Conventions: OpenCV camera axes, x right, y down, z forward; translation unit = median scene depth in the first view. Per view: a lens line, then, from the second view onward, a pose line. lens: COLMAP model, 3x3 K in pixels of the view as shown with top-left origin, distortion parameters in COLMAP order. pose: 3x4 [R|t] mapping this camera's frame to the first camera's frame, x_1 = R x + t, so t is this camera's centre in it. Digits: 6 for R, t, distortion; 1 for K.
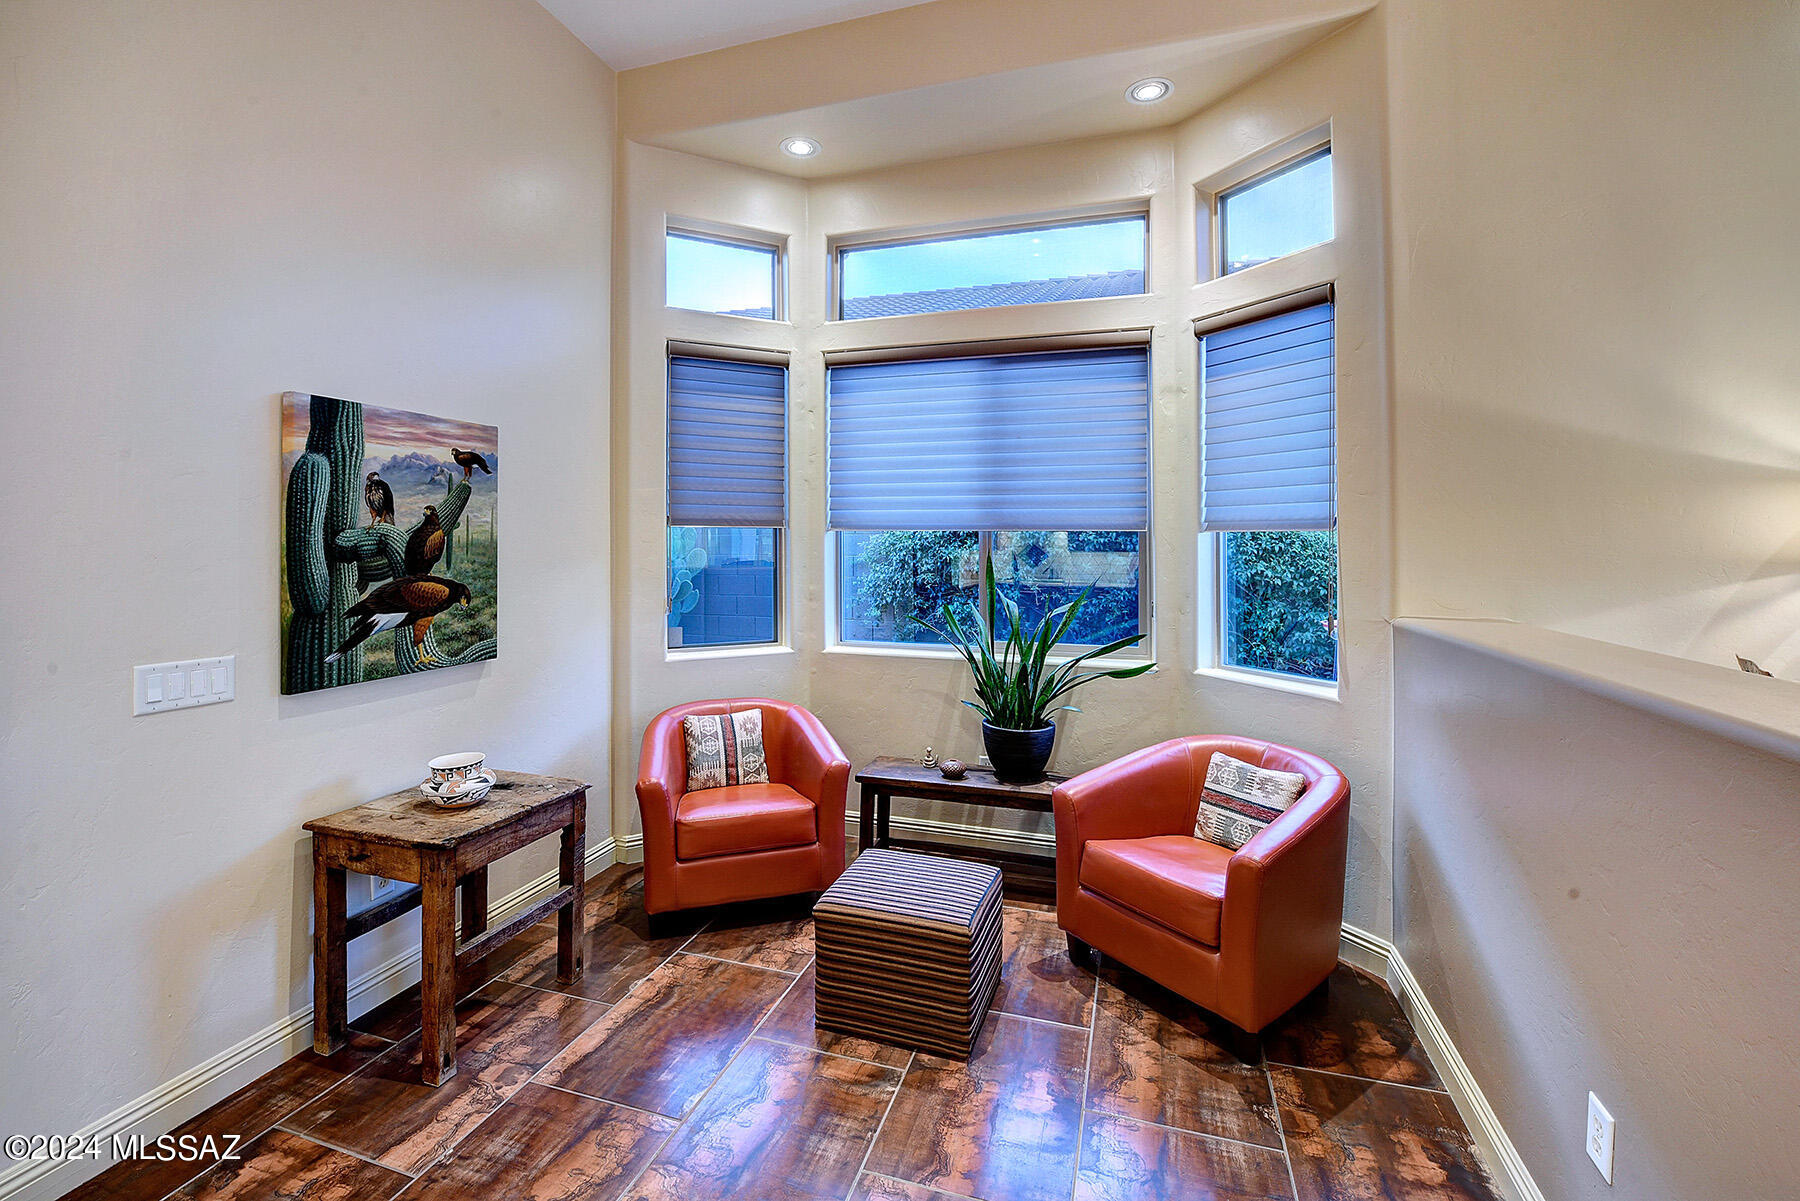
lens RADIAL K [[757.2, 0, 901.8], [0, 757.2, 528.4], [0, 0, 1]] dist [-0.017676, -0.000277]
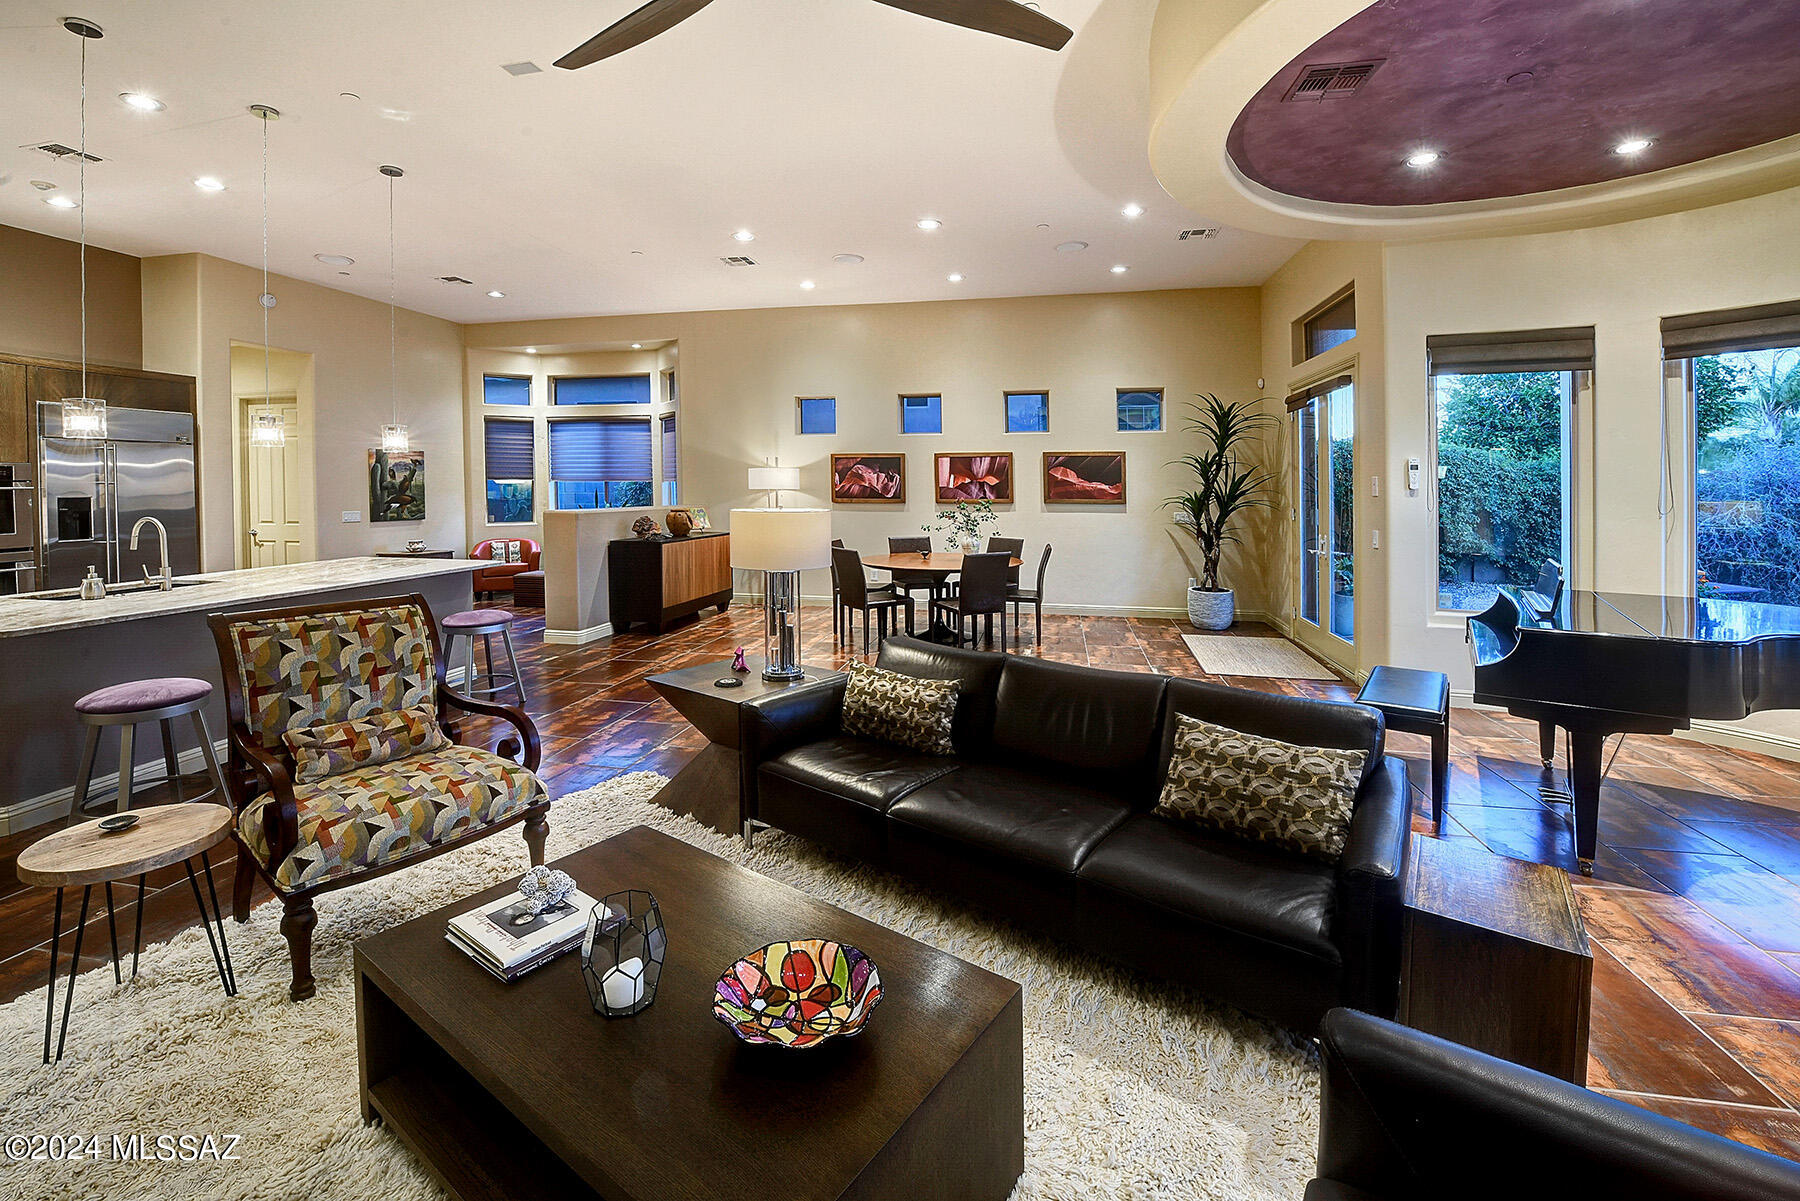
lens RADIAL K [[731.4, 0, 928.9], [0, 731.4, 491.4], [0, 0, 1]] dist [0.000536, 0.000042]
pose [[0.988999, -0.007056, 0.147754, 1.254241], [0.003450, 0.999690, 0.024645, -0.028463], [-0.147882, -0.023864, 0.988717, -2.659476]]
